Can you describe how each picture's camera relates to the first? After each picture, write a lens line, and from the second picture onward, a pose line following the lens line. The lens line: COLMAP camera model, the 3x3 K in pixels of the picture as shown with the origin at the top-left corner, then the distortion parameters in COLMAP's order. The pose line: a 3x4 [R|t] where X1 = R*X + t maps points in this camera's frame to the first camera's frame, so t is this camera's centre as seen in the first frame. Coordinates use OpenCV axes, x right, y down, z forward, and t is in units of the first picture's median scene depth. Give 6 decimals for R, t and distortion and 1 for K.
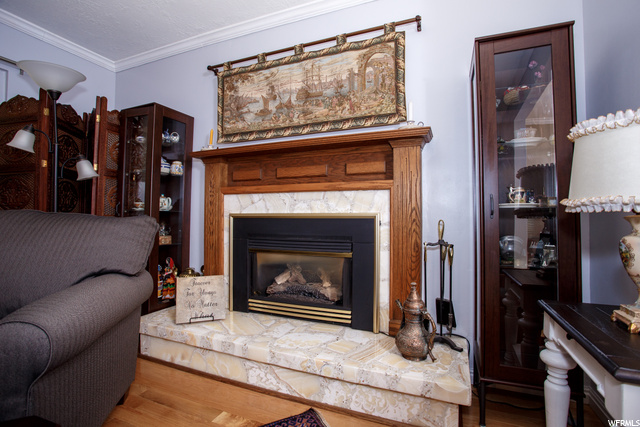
lens RADIAL K [[305.2, 0, 322.6], [0, 305.2, 209.6], [0, 0, 1]] dist [-0.051069, 0.000461]
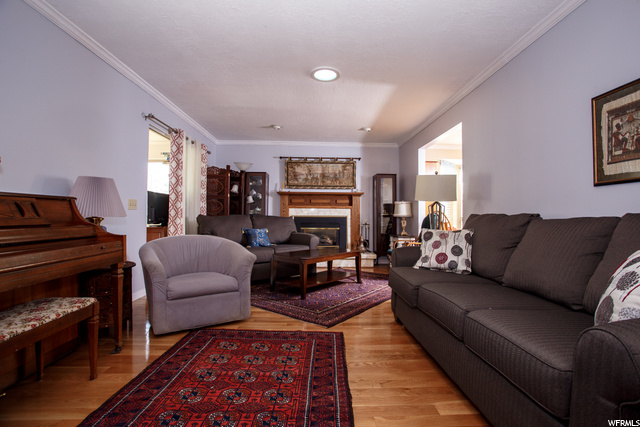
lens RADIAL K [[305.2, 0, 318.8], [0, 305.2, 215.7], [0, 0, 1]] dist [-0.051069, 0.000461]
pose [[0.913537, 0.006804, 0.406698, -1.363685], [-0.013045, 0.999836, 0.012576, -0.024384], [-0.406546, -0.016794, 0.913476, -1.793431]]
